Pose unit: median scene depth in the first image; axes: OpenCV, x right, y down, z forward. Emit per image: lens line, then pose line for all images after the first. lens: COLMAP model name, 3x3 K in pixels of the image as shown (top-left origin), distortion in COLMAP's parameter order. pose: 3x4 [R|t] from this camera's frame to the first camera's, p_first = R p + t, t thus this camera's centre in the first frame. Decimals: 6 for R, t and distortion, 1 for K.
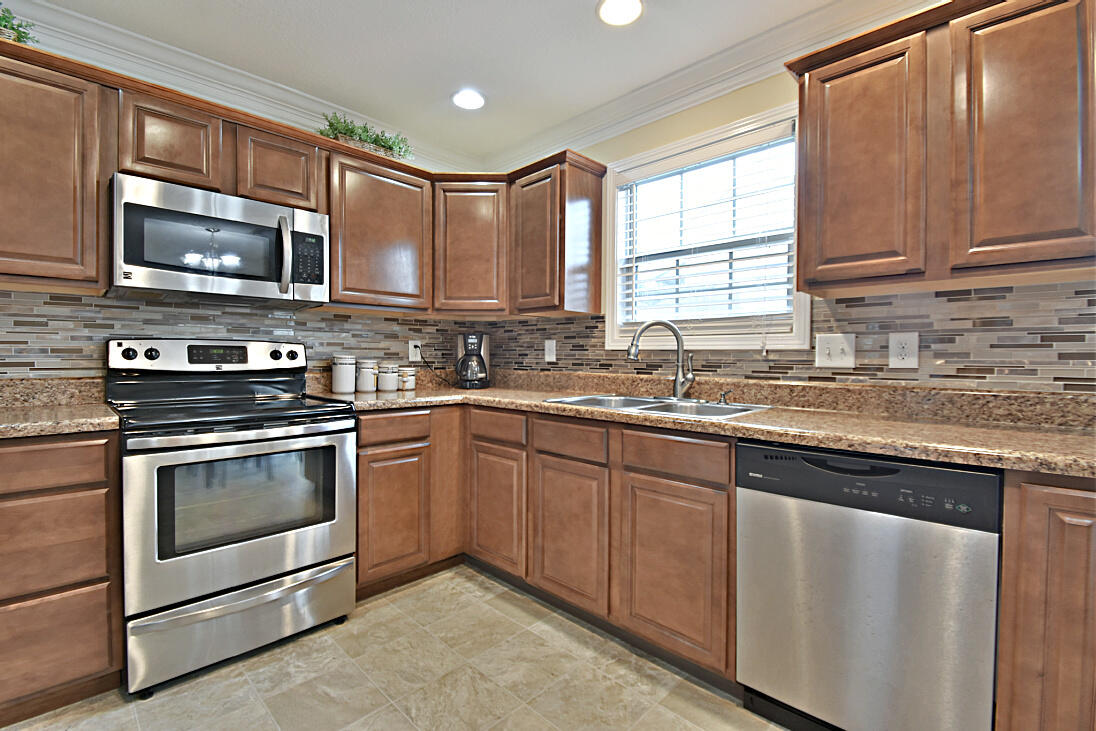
lens RADIAL K [[483.5, 0, 543.7], [0, 483.5, 361.7], [0, 0, 1]] dist [-0.000166, -0.000616]
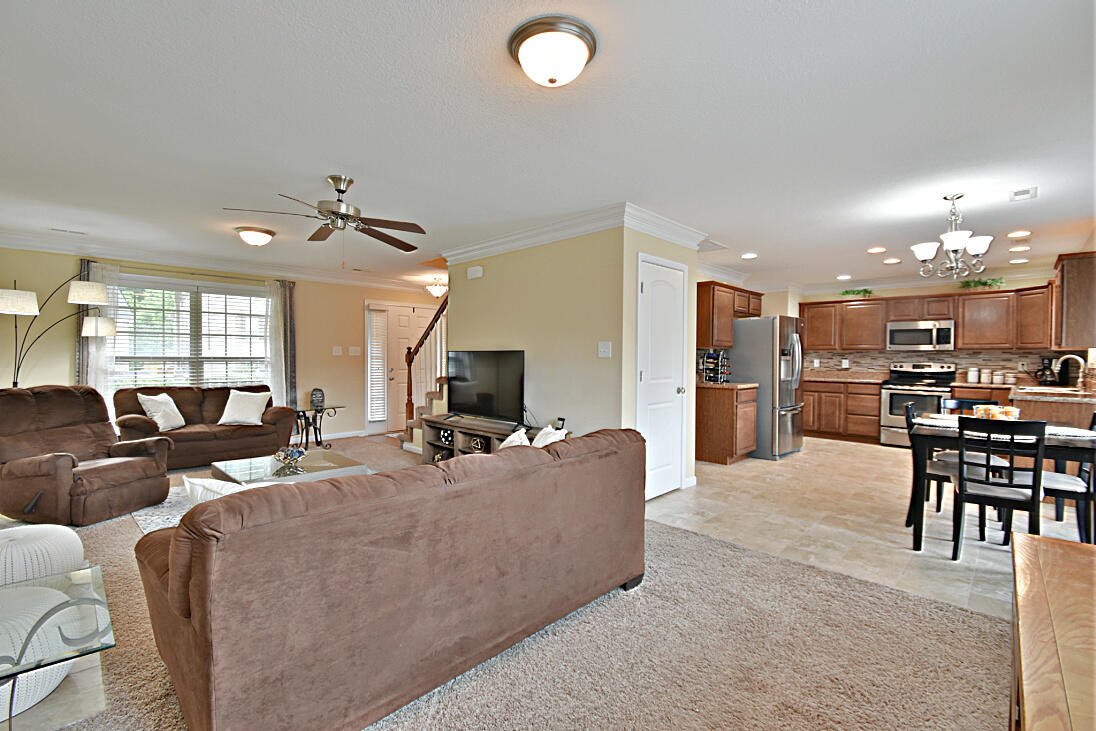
lens RADIAL K [[483.5, 0, 541.8], [0, 483.5, 369.0], [0, 0, 1]] dist [-0.000166, -0.000616]
pose [[-0.004024, 0.018815, -0.999815, 2.642132], [-0.020979, 0.999601, 0.018895, -0.009561], [0.999772, 0.021051, -0.003627, -1.564858]]
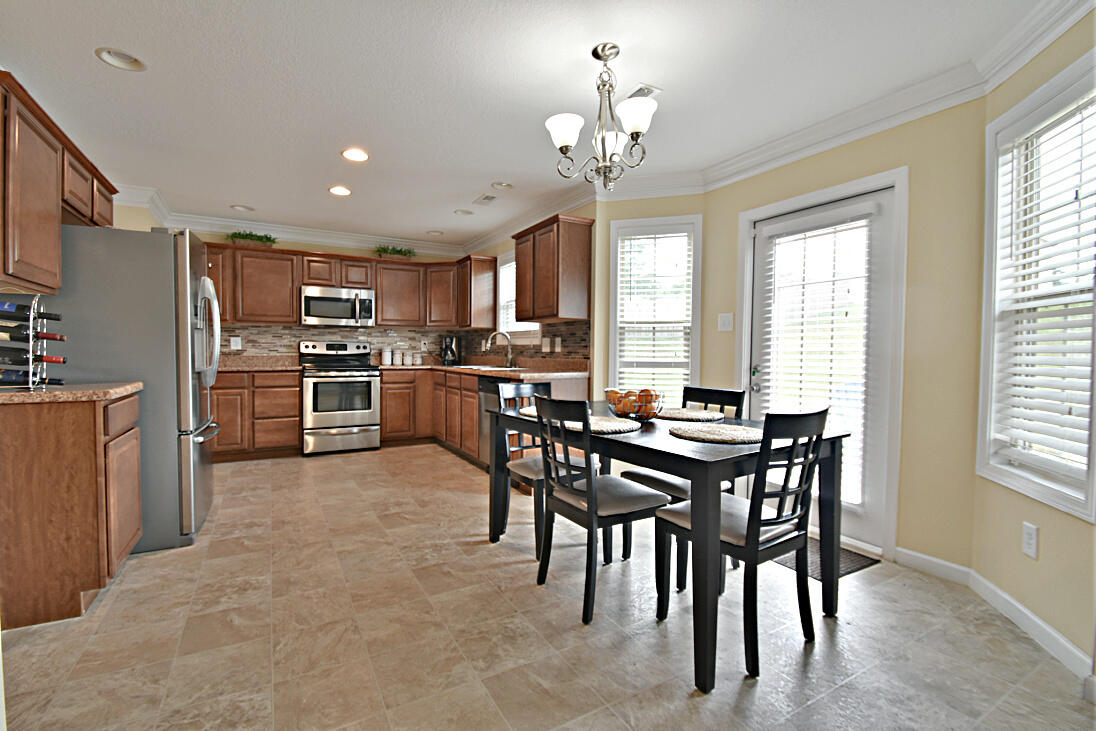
lens RADIAL K [[483.5, 0, 550.1], [0, 483.5, 365.2], [0, 0, 1]] dist [-0.000166, -0.000616]
pose [[0.965386, 0.008596, -0.260683, 1.122095], [-0.004815, 0.999874, 0.015139, 0.037314], [0.260780, -0.013360, 0.965306, -1.212937]]
